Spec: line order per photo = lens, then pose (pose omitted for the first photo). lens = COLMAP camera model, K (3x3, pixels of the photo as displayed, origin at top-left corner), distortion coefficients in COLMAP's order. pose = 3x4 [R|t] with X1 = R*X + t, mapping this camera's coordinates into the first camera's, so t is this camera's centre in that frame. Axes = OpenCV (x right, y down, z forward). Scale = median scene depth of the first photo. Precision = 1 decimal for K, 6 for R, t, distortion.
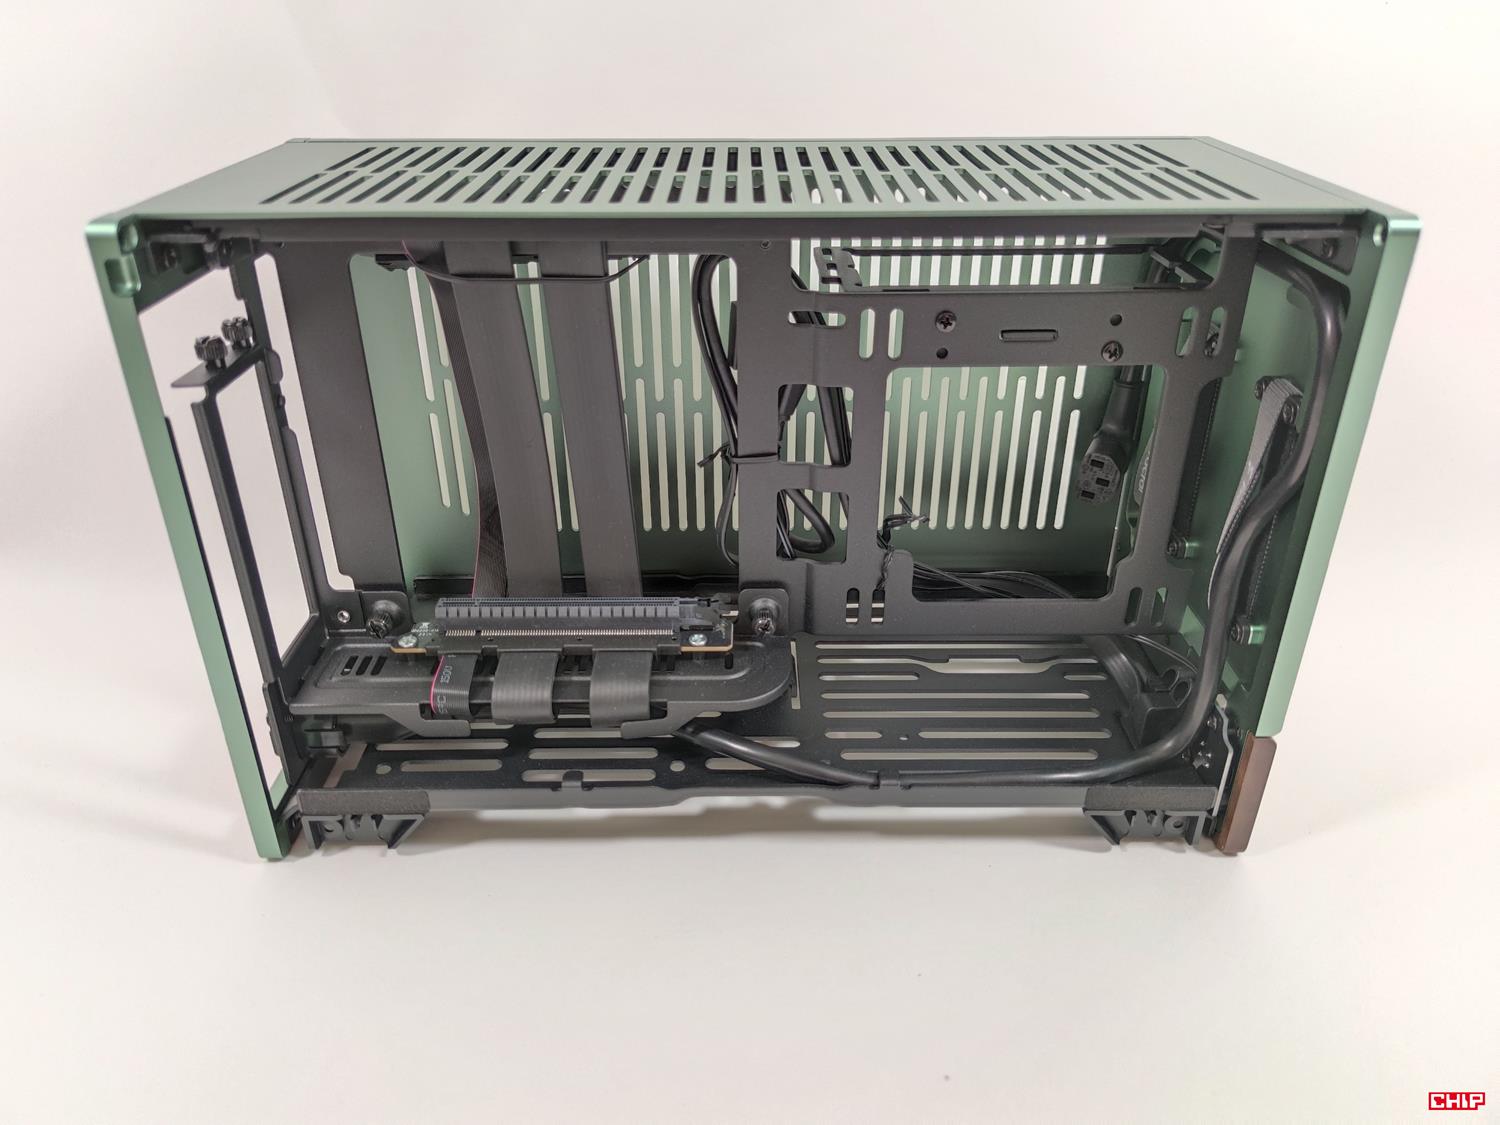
lens RADIAL K [[1103.9, 0, 745.0], [0, 1103.9, 571.4], [0, 0, 1]] dist [0.005002, -0.042790]
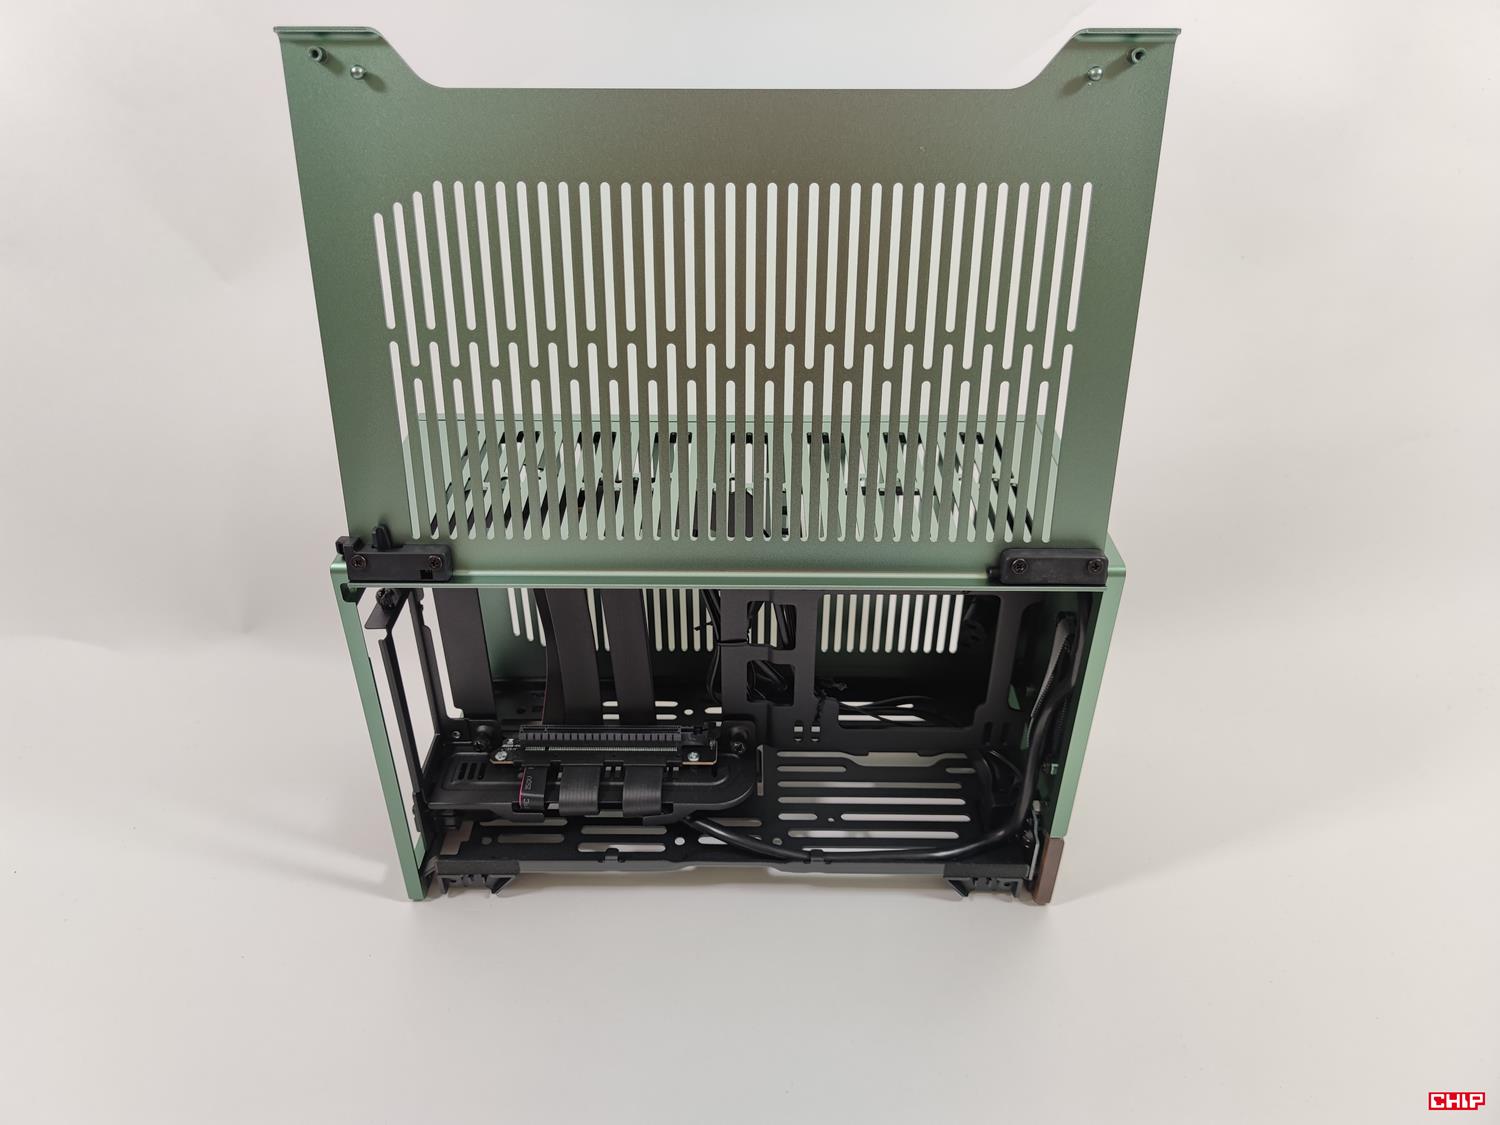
lens RADIAL K [[1122.3, 0, 736.0], [0, 1122.3, 538.5], [0, 0, 1]] dist [-0.013308, 0.009936]
pose [[0.999914, 0.007819, -0.010558, 0.029526], [-0.007054, 0.997476, 0.070652, -0.353222], [0.011083, -0.070572, 0.997445, -0.516213]]
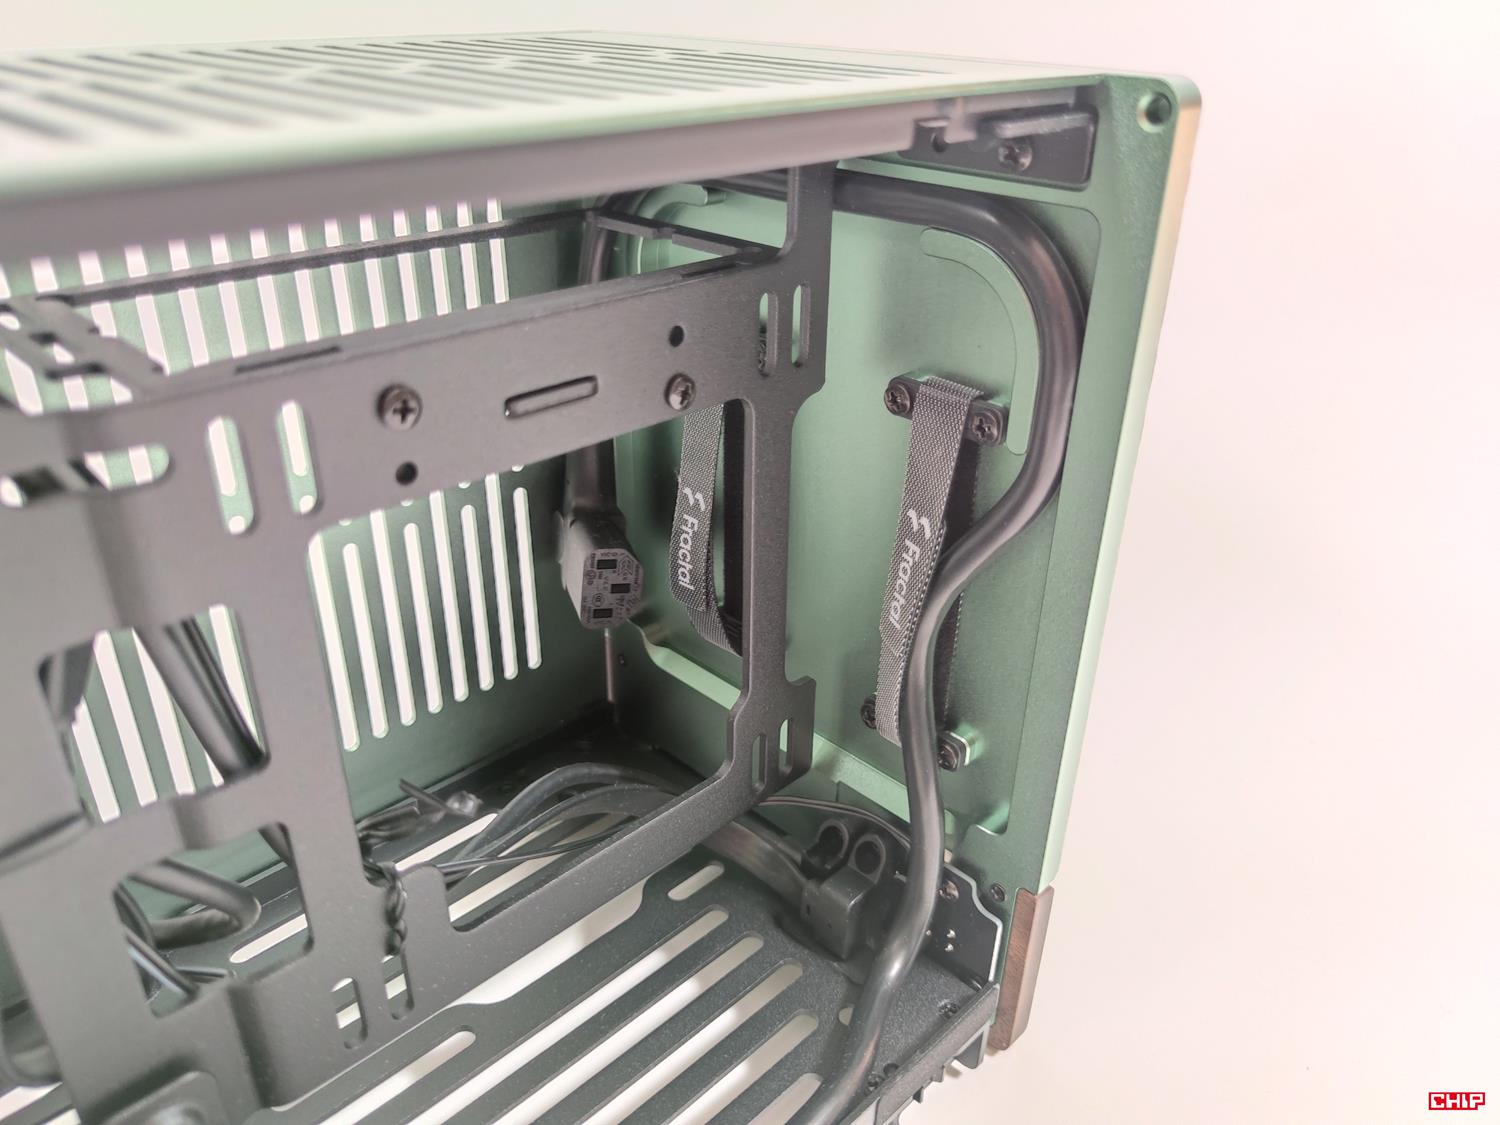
lens RADIAL K [[1103.9, 0, 747.5], [0, 1103.9, 558.6], [0, 0, 1]] dist [0.005002, -0.042790]
pose [[0.709717, -0.310104, 0.632564, -0.021546], [0.321709, 0.941480, 0.100597, -0.155370], [-0.626742, 0.132105, 0.767947, 0.527851]]
